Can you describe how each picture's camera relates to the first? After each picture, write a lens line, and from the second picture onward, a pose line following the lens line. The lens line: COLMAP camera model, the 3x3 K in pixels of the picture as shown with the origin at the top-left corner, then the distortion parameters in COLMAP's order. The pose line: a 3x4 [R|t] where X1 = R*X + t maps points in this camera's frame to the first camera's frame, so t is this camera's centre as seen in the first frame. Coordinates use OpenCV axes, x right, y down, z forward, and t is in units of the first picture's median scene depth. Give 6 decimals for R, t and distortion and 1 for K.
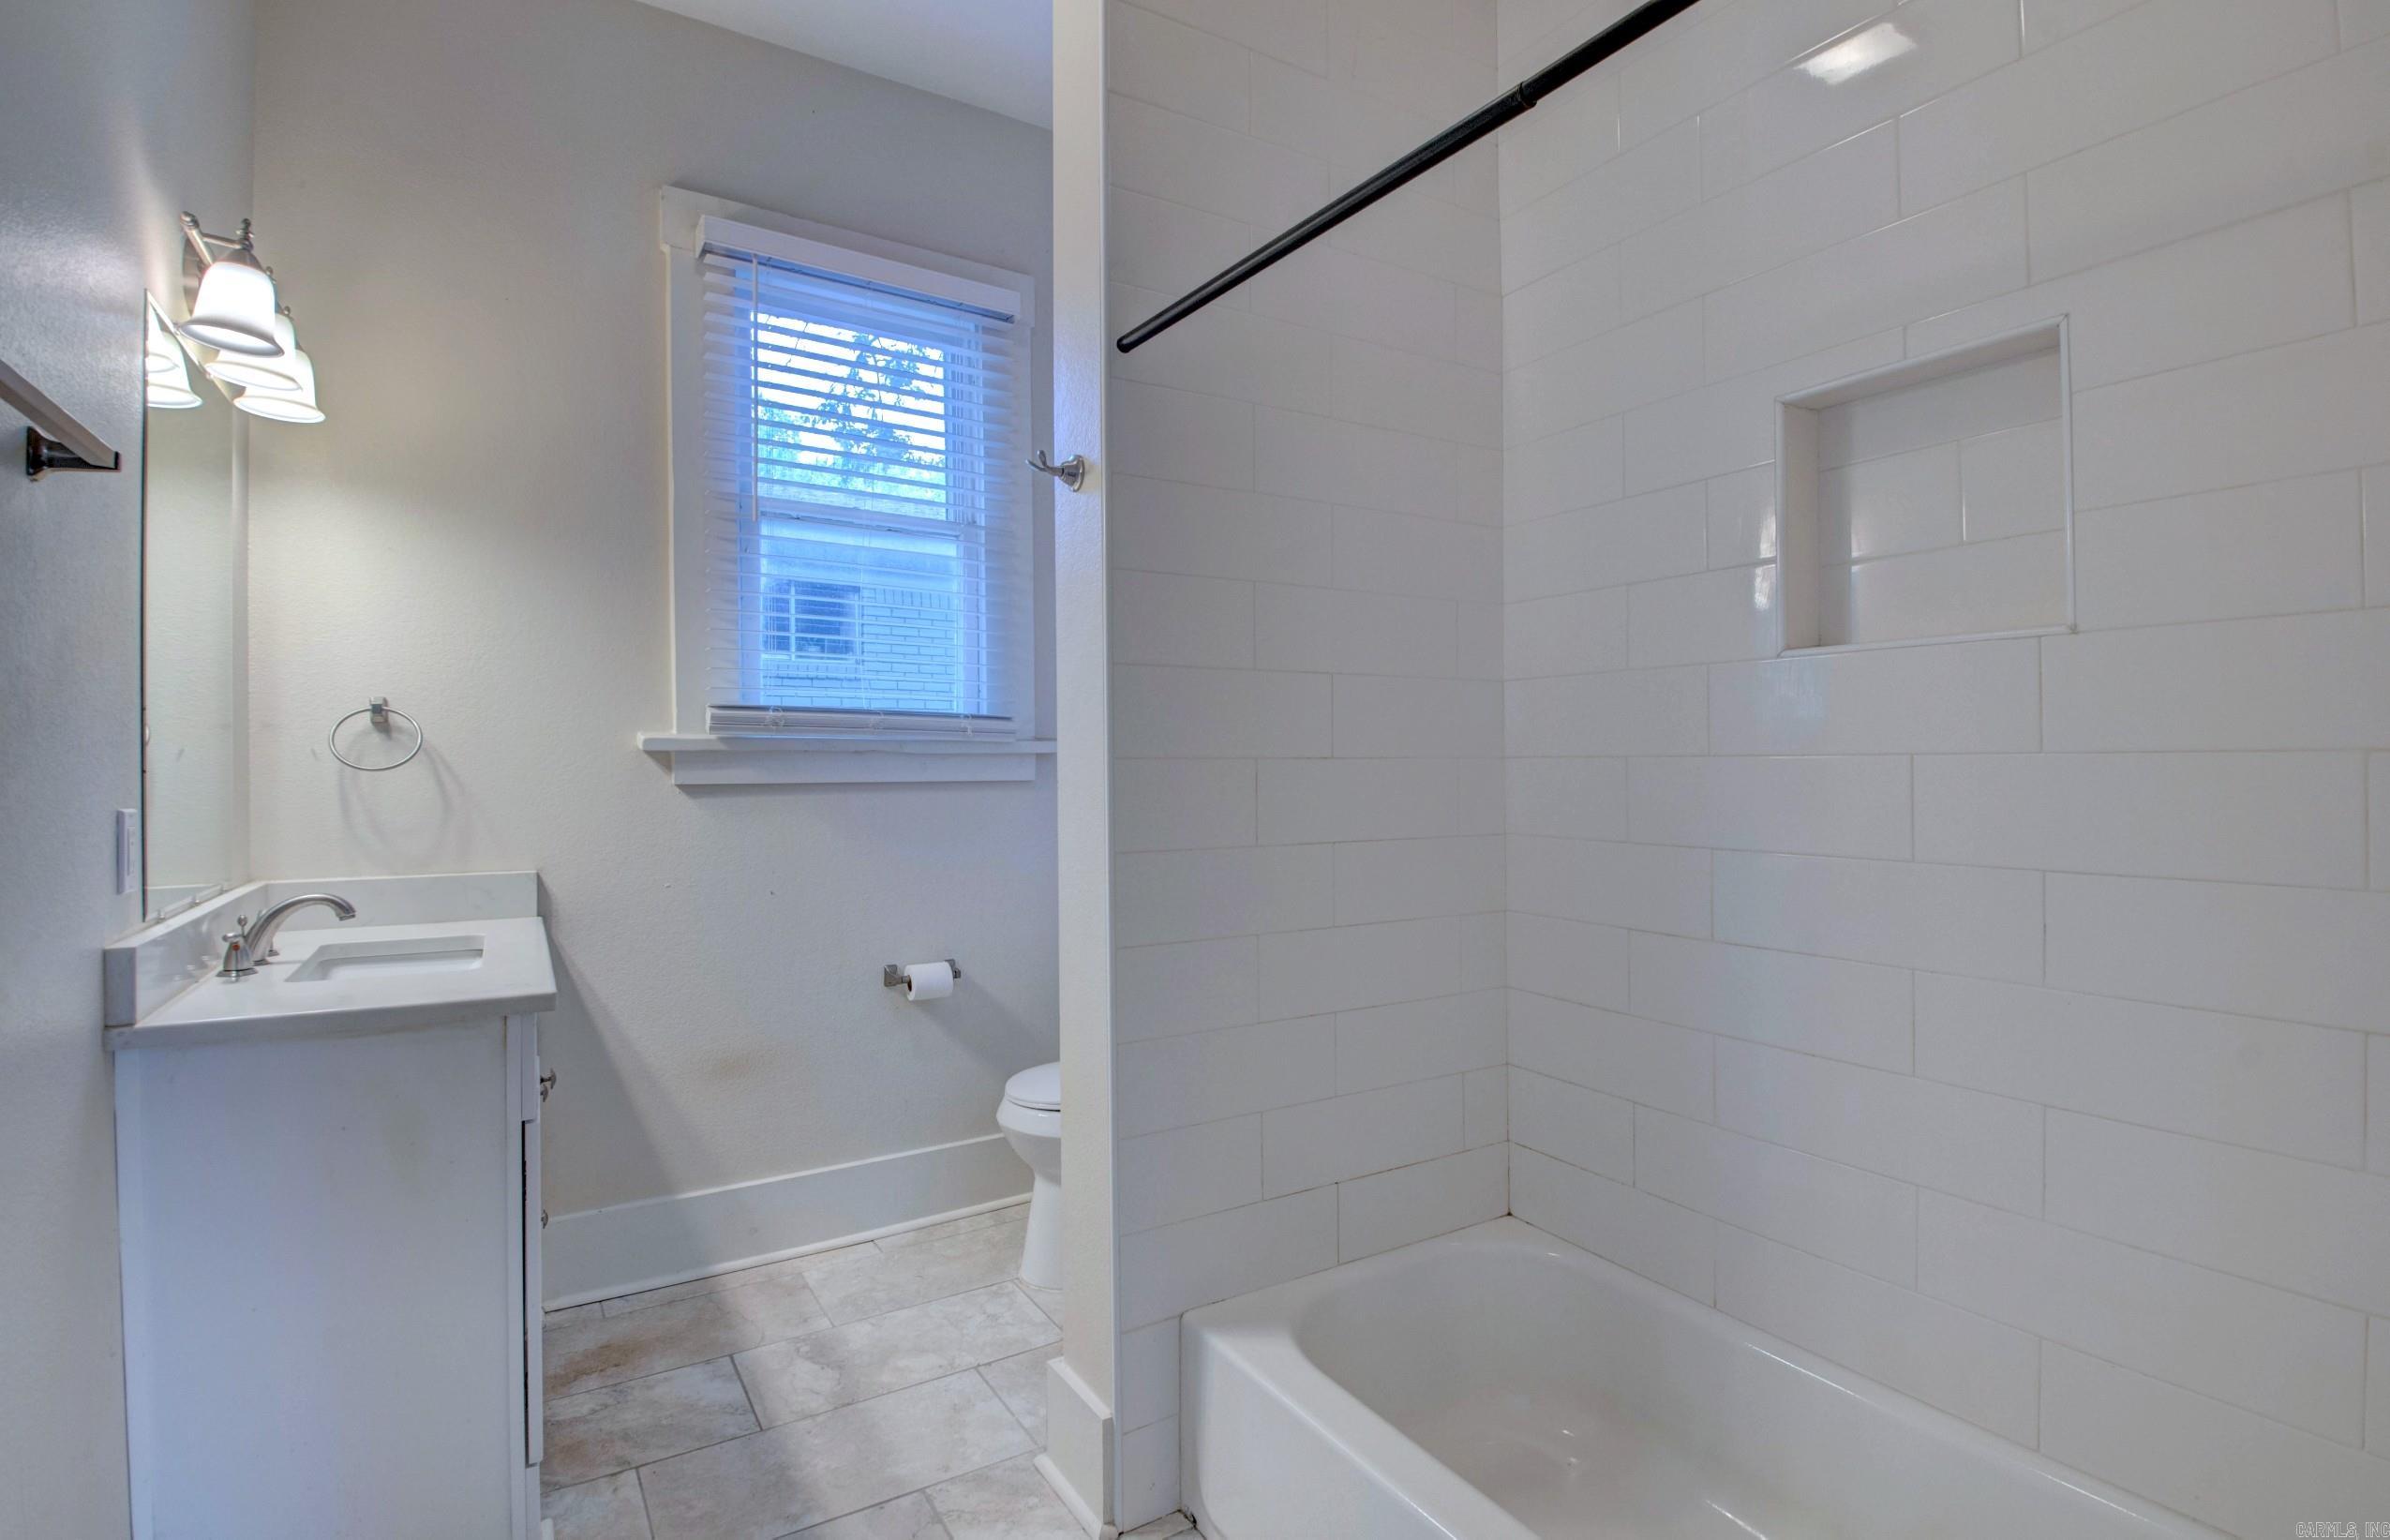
lens RADIAL K [[1120.3, 0, 1183.9], [0, 1120.3, 760.0], [0, 0, 1]] dist [0.017754, -0.026282]
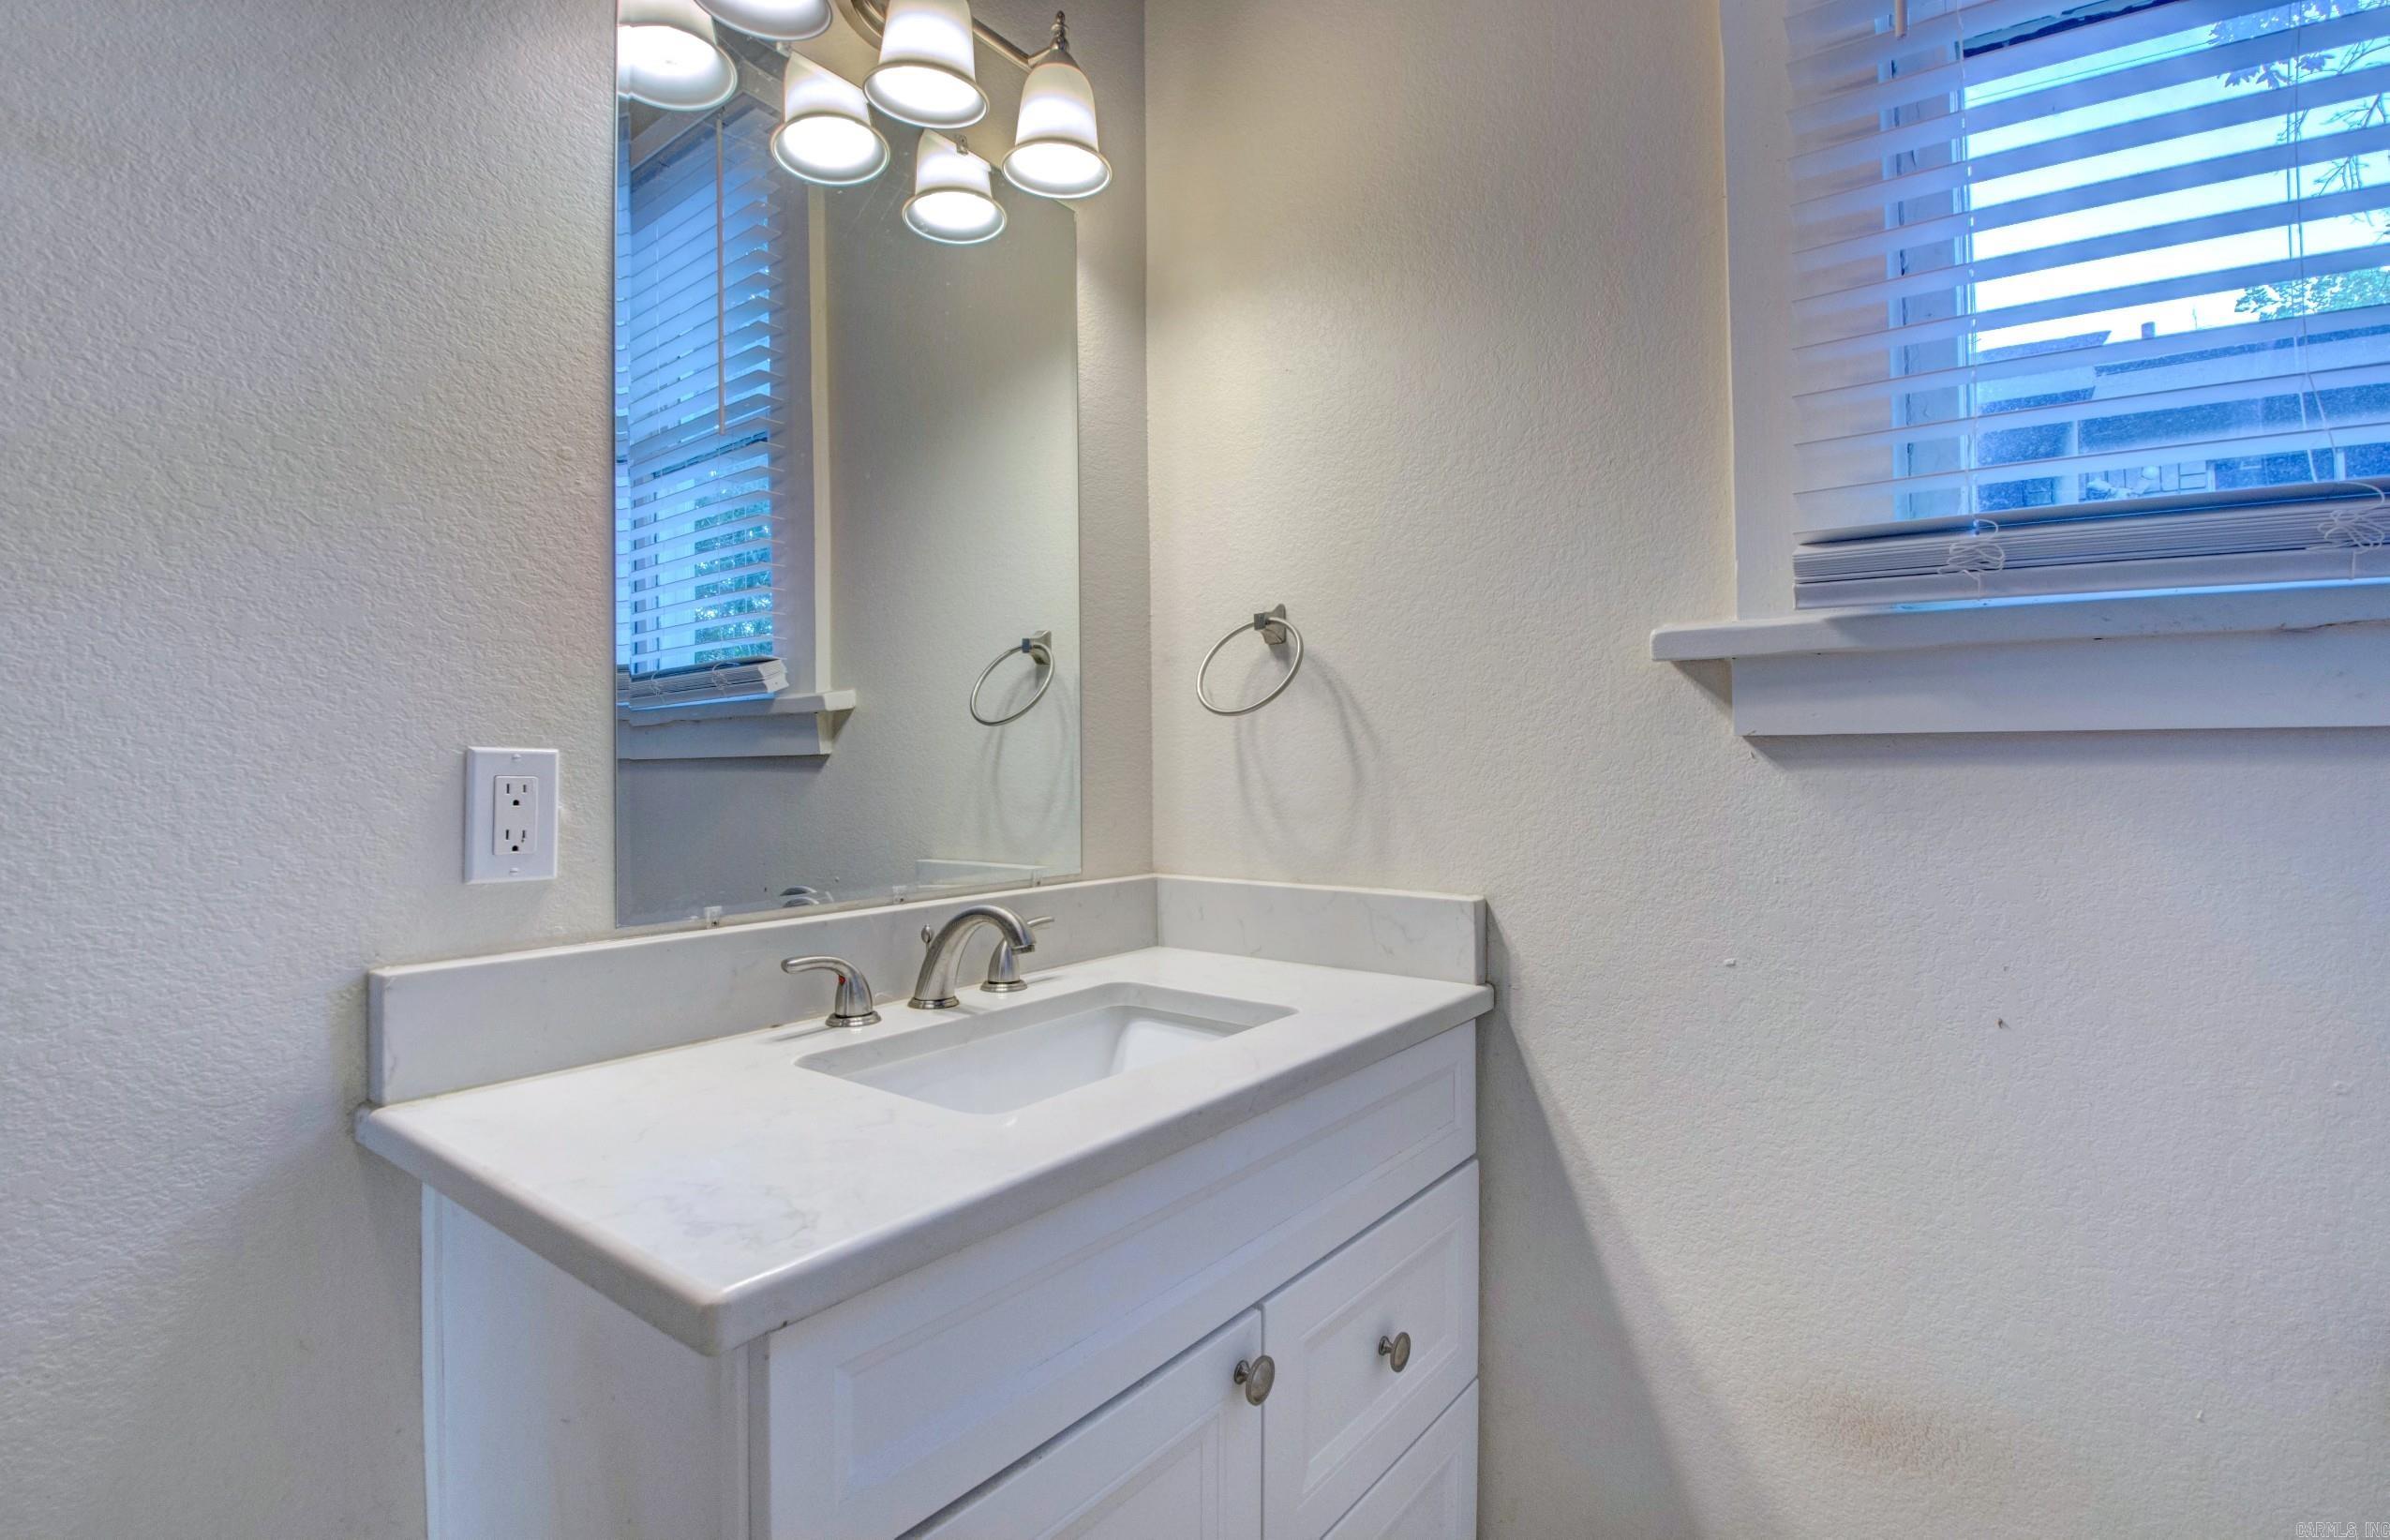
lens RADIAL K [[1120.3, 0, 1183.9], [0, 1120.3, 760.0], [0, 0, 1]] dist [0.017754, -0.026282]
pose [[0.353046, -0.000749, -0.935606, -0.128140], [0.010667, 0.999938, 0.003224, 0.030028], [0.935545, -0.011118, 0.353032, 0.698529]]
